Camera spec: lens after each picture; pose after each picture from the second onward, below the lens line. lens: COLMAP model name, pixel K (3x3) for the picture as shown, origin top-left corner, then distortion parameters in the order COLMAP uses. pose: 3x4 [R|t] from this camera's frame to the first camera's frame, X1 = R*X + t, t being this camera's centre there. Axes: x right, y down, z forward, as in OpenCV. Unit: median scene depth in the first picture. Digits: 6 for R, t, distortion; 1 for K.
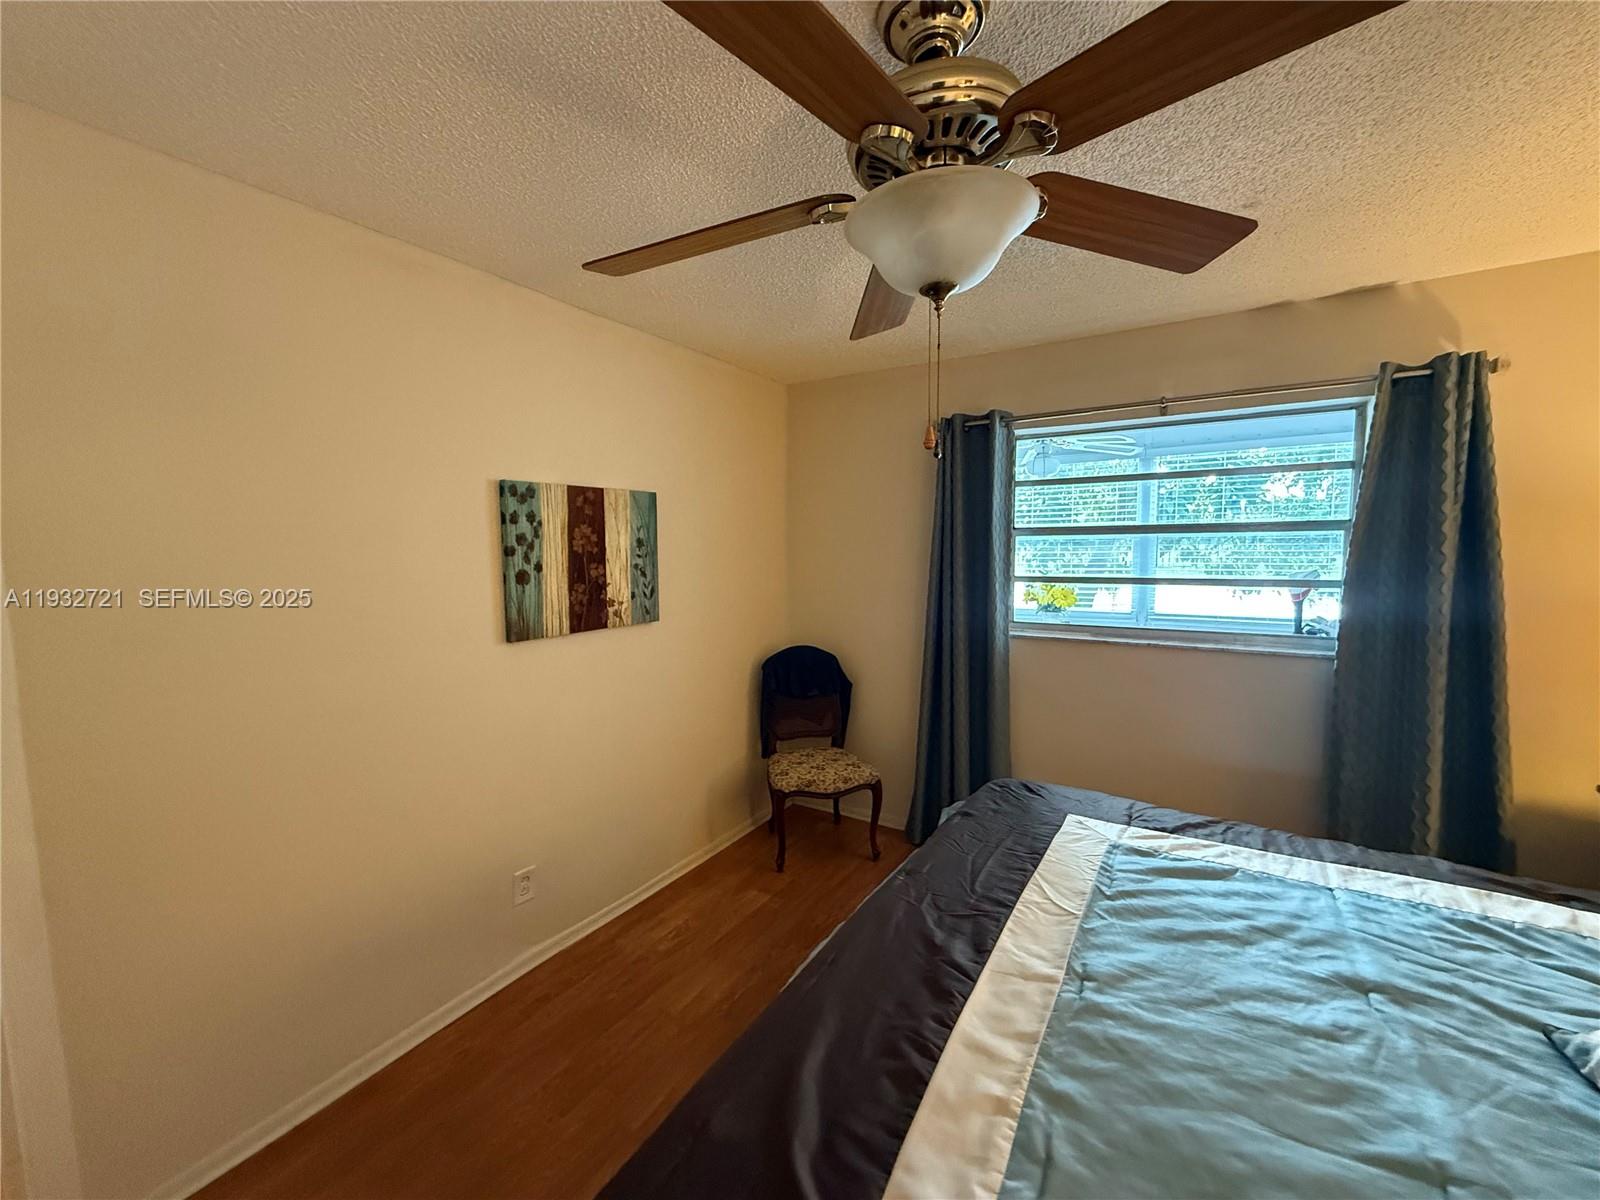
lens RADIAL K [[638.1, 0, 794.7], [0, 638.1, 590.5], [0, 0, 1]] dist [0.000347, -0.000310]
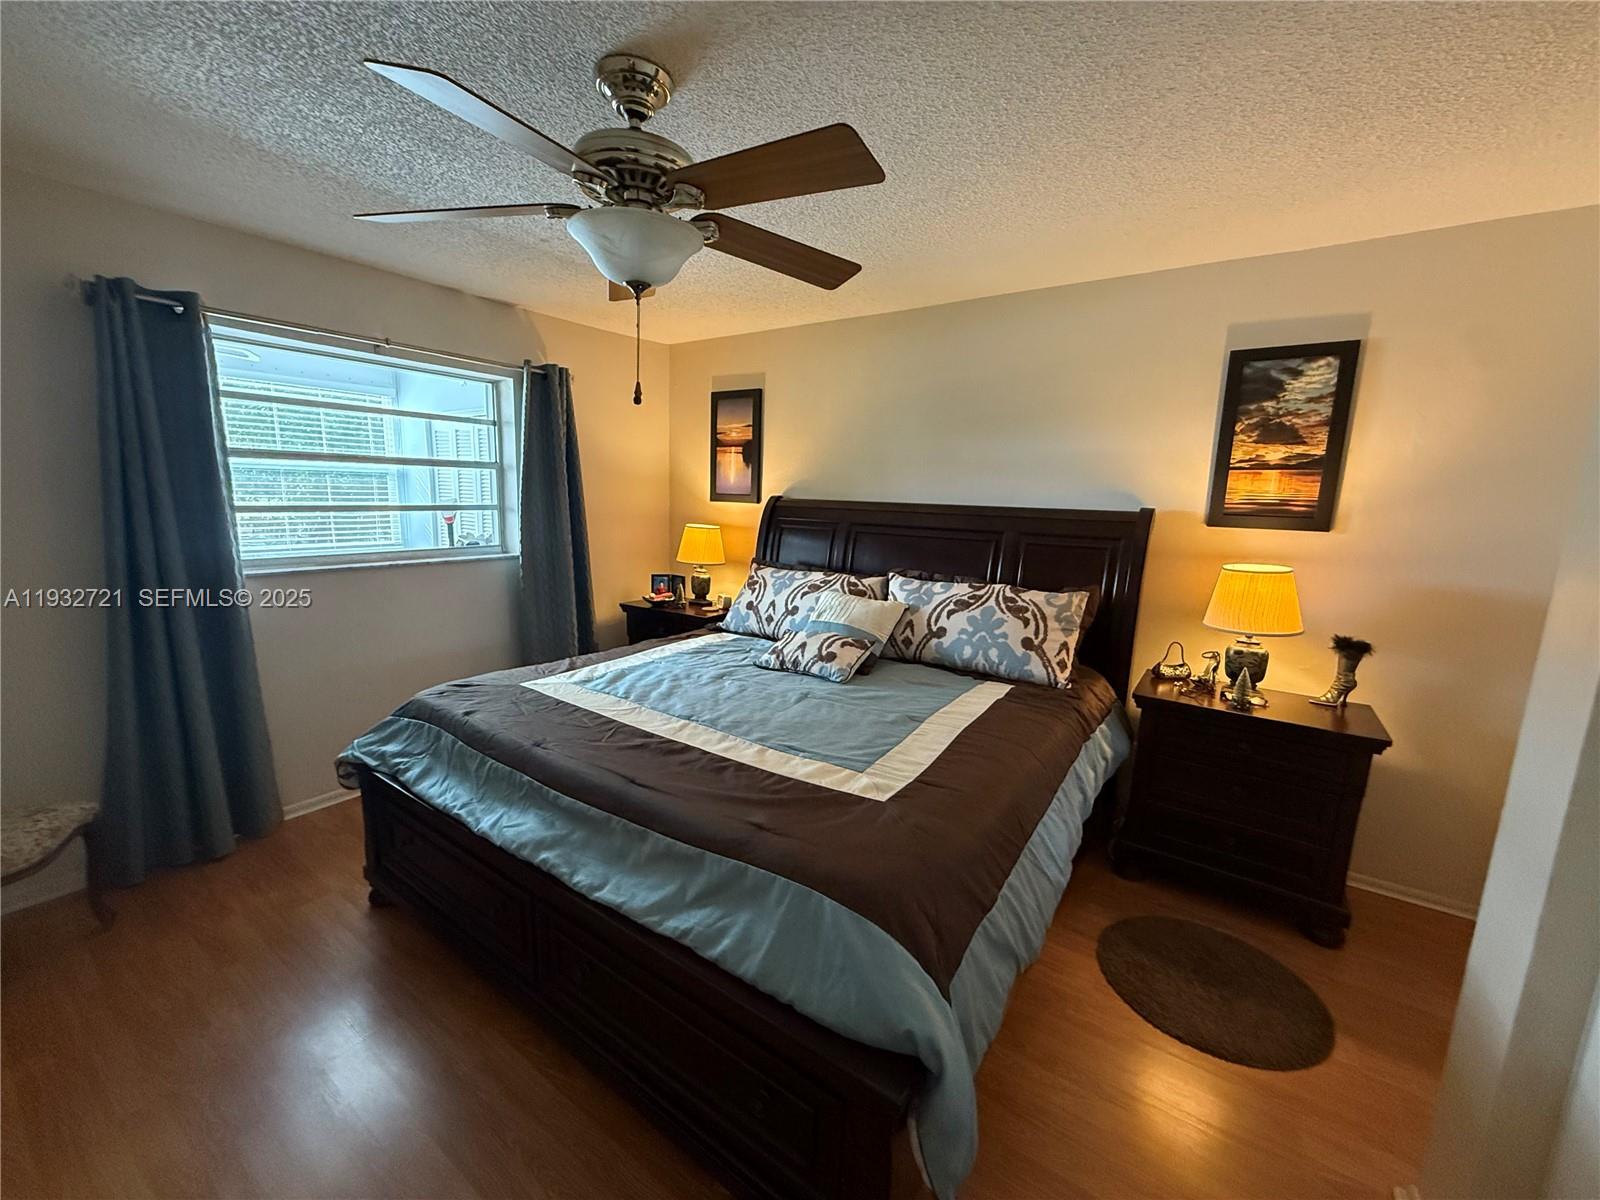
lens RADIAL K [[638.1, 0, 797.7], [0, 638.1, 588.2], [0, 0, 1]] dist [0.000347, -0.000310]
pose [[0.036194, -0.140417, 0.989431, -1.171653], [0.043817, 0.989350, 0.138802, 0.007657], [-0.998384, 0.038330, 0.041961, 0.560829]]
